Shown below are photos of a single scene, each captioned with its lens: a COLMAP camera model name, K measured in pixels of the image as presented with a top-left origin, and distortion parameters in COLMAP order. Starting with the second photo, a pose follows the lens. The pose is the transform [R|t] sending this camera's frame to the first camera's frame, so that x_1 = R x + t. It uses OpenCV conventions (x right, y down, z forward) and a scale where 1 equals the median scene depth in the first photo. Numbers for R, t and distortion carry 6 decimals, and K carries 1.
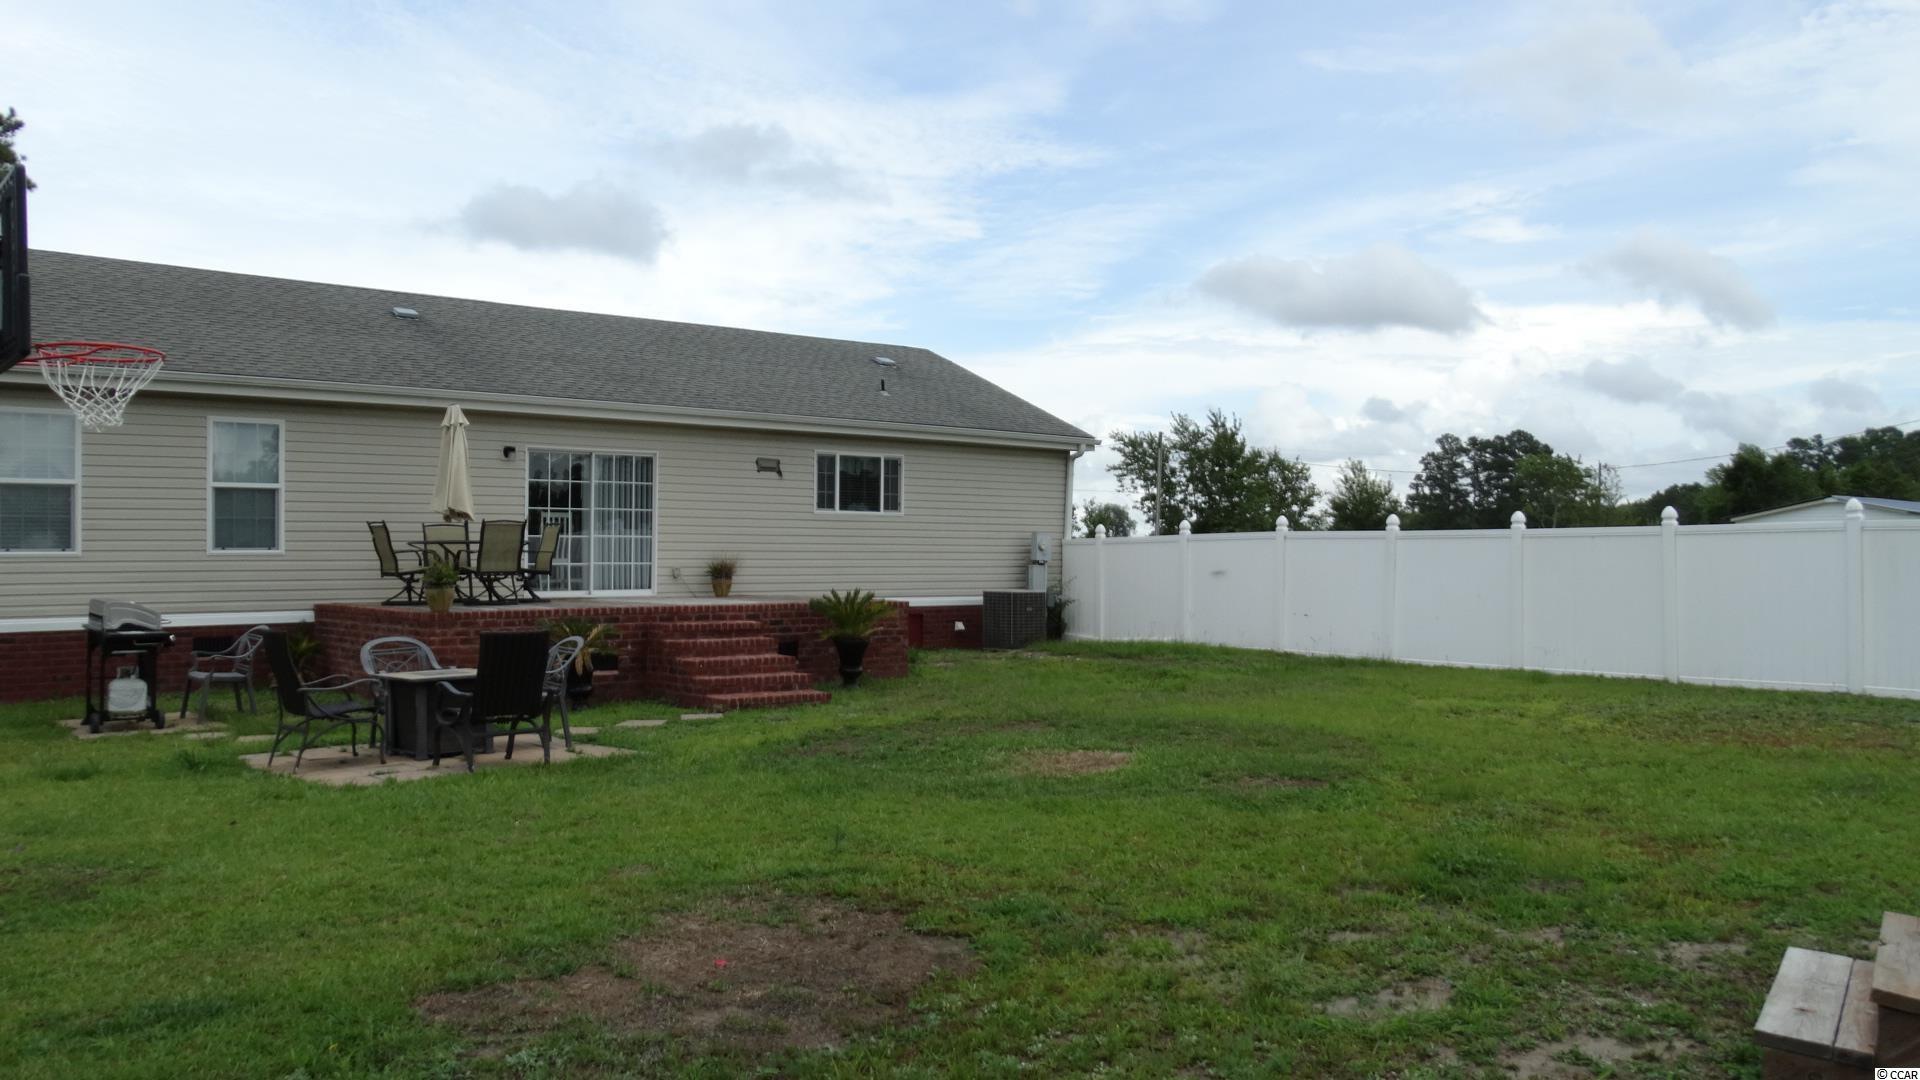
lens RADIAL K [[1469.9, 0, 962.6], [0, 1469.9, 545.0], [0, 0, 1]] dist [-0.001127, -0.003626]
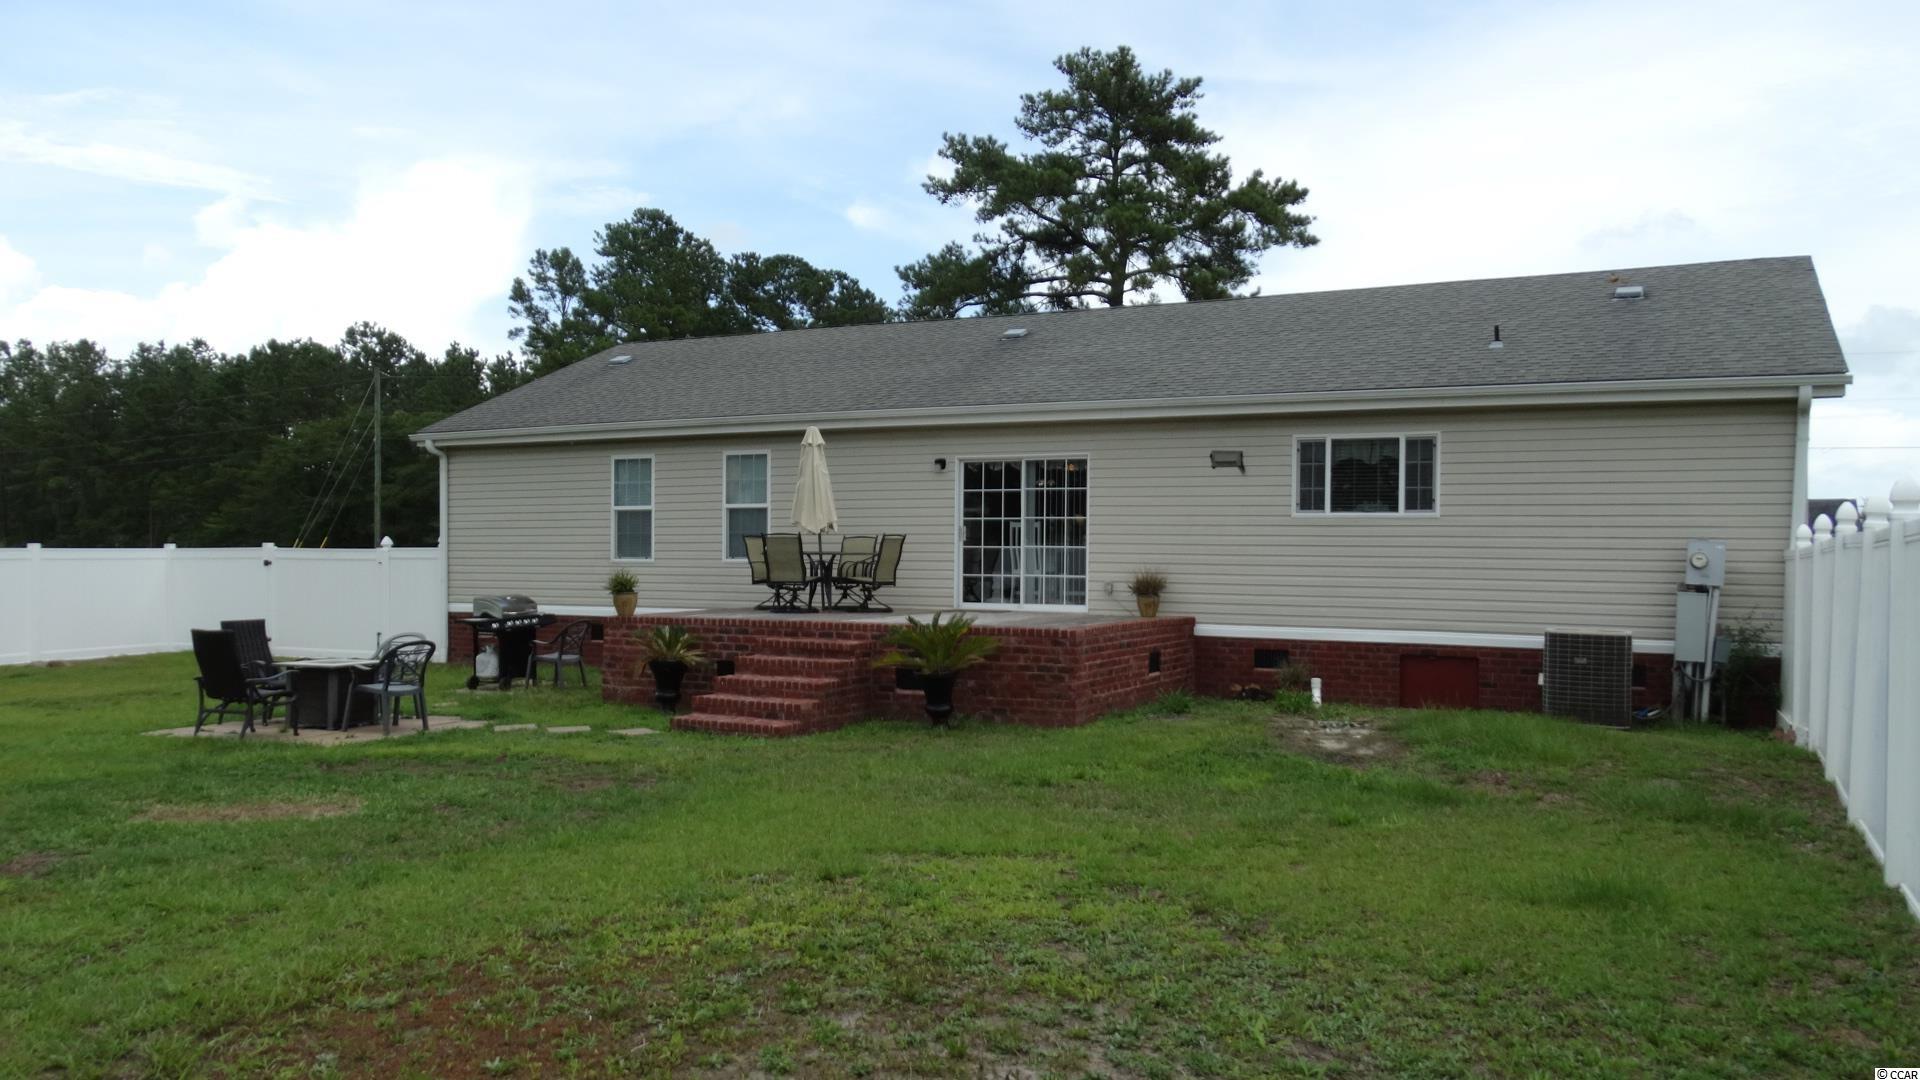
lens RADIAL K [[1469.9, 0, 961.9], [0, 1469.9, 538.2], [0, 0, 1]] dist [-0.001127, -0.003626]
pose [[0.411263, -0.004603, -0.911505, 0.569079], [-0.000078, 0.999987, -0.005085, -0.006372], [0.911517, 0.002163, 0.411257, 0.546698]]
